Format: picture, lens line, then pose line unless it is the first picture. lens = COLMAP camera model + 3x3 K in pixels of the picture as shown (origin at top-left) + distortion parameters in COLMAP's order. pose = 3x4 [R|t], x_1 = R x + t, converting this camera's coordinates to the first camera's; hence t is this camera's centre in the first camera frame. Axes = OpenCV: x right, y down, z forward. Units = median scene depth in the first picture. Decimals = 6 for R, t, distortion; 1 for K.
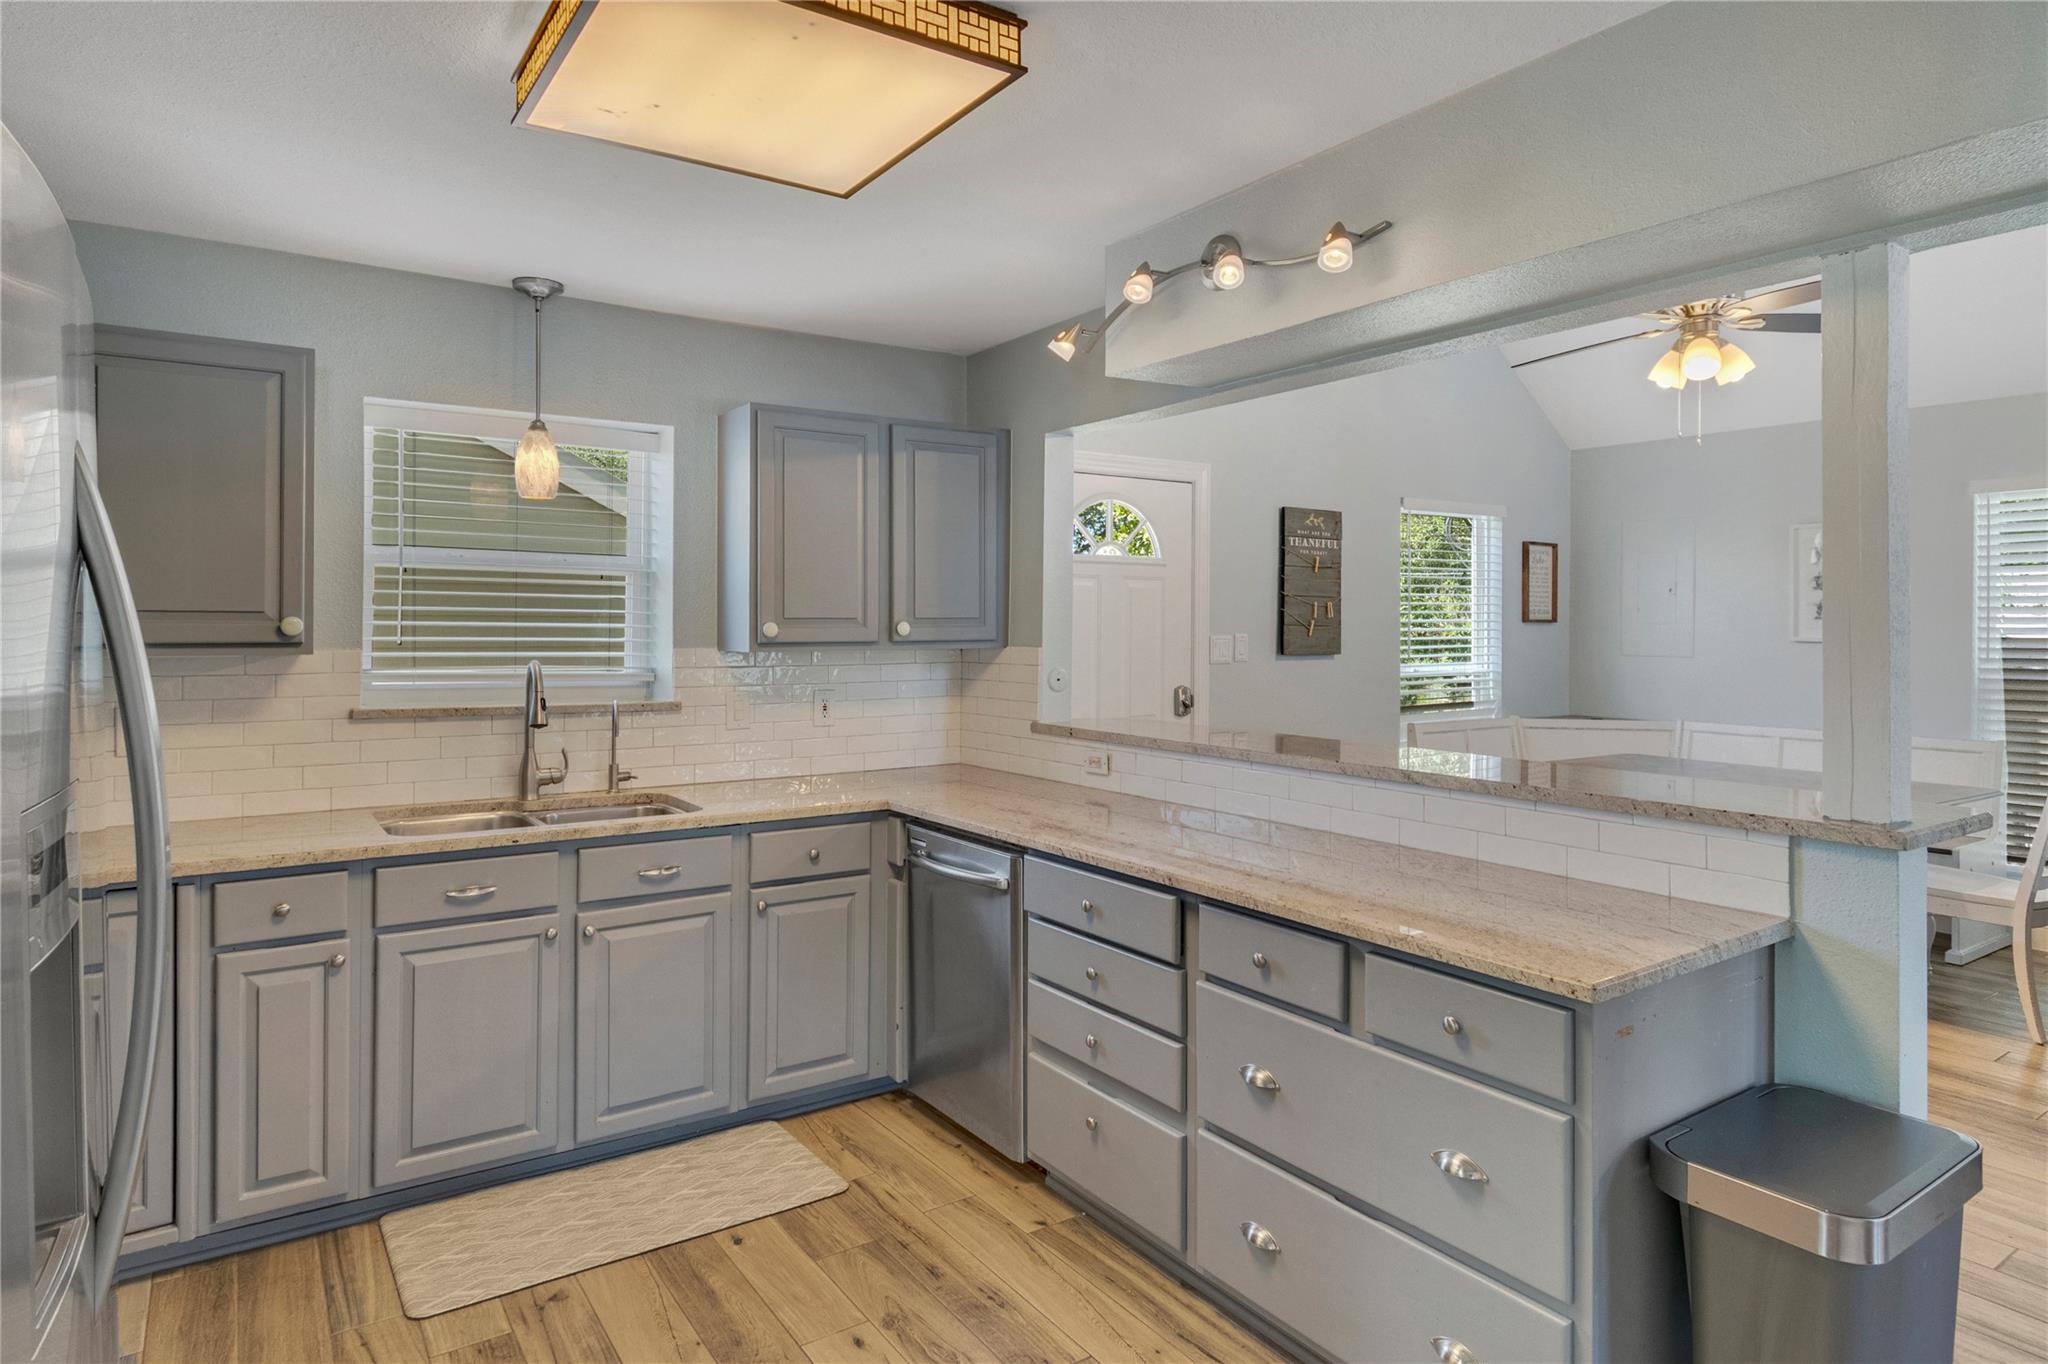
lens RADIAL K [[1159.6, 0, 1020.5], [0, 1159.6, 628.7], [0, 0, 1]] dist [0.000856, -0.001787]
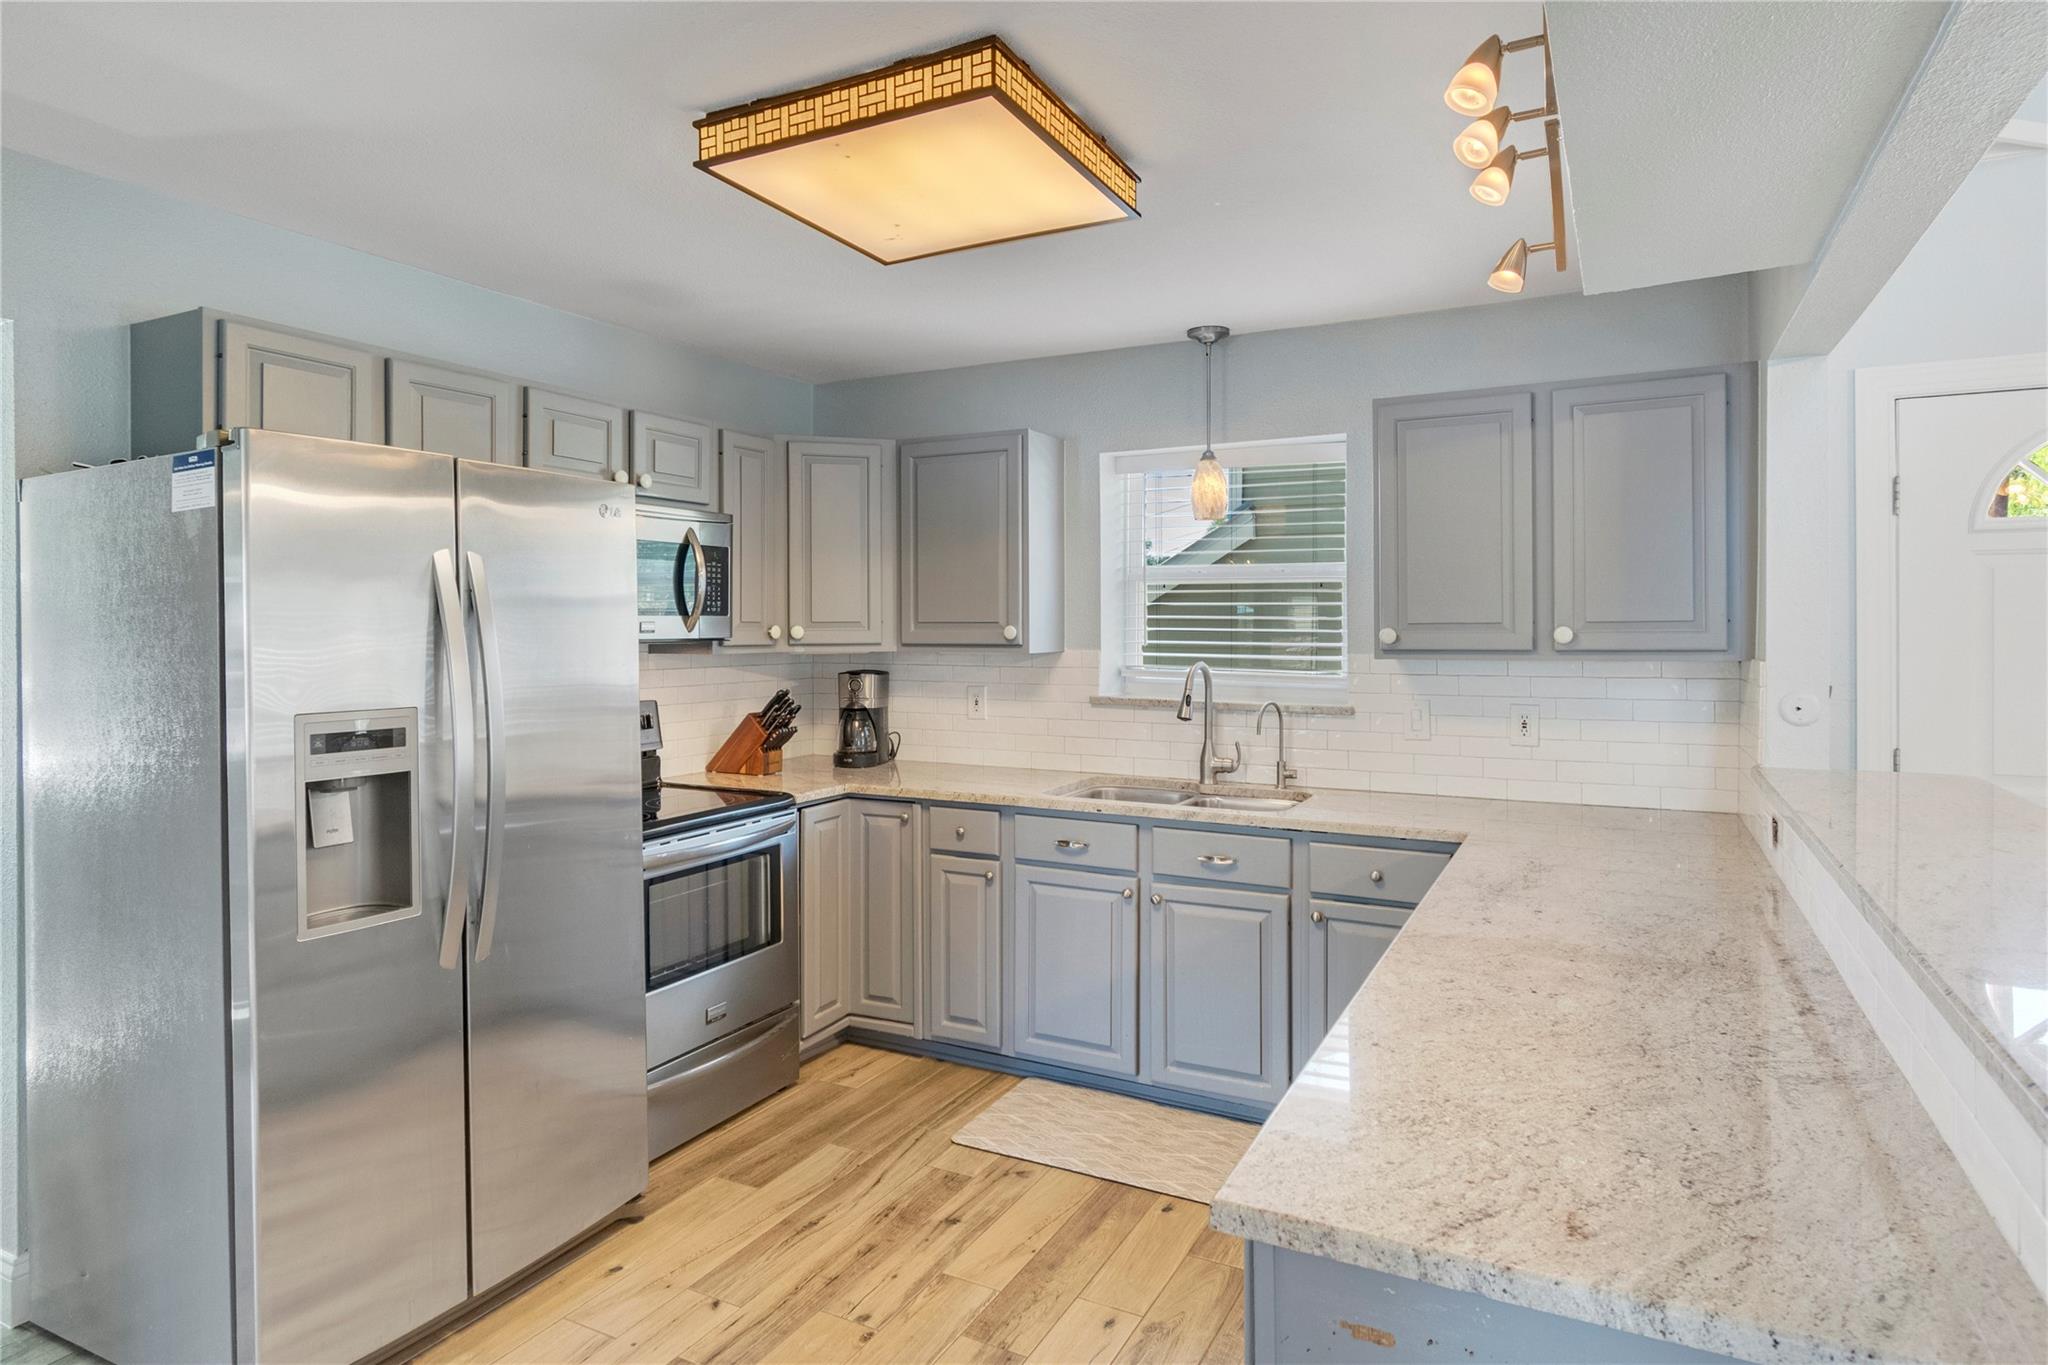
lens RADIAL K [[1159.6, 0, 1010.6], [0, 1159.6, 633.9], [0, 0, 1]] dist [0.000856, -0.001787]
pose [[0.466490, 0.003050, -0.884521, 0.451116], [0.000276, 0.999994, 0.003593, -0.003965], [0.884527, -0.001921, 0.466486, 0.267960]]
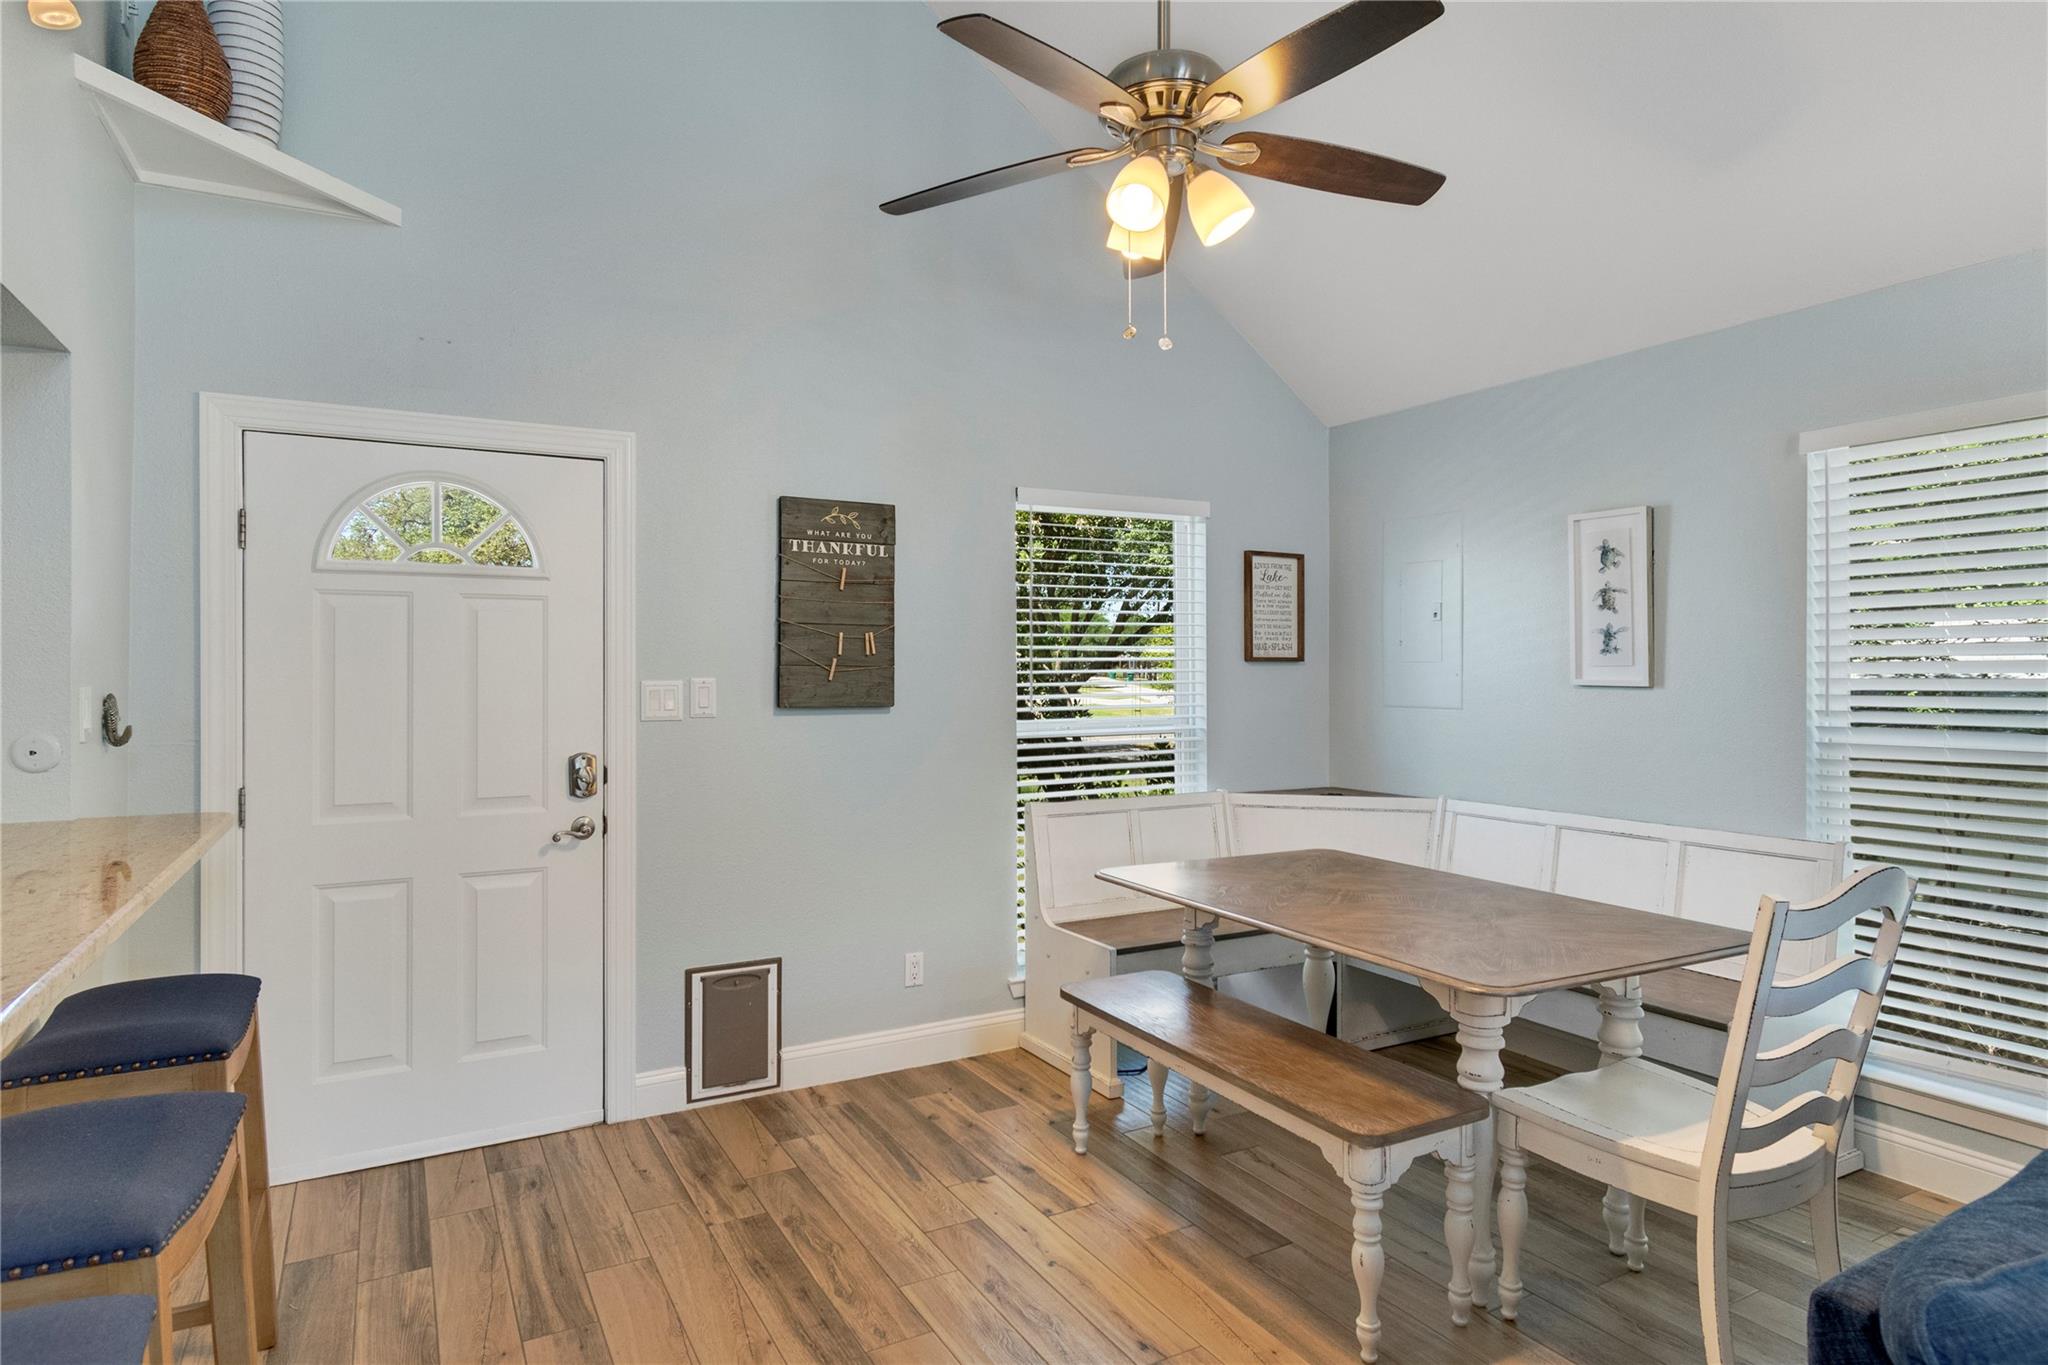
lens RADIAL K [[1159.6, 0, 1016.3], [0, 1159.6, 665.3], [0, 0, 1]] dist [0.000856, -0.001787]
pose [[0.996312, -0.005756, -0.085612, 0.623582], [0.004797, 0.999923, -0.011407, 0.007800], [0.085671, 0.010954, 0.996263, 0.461634]]
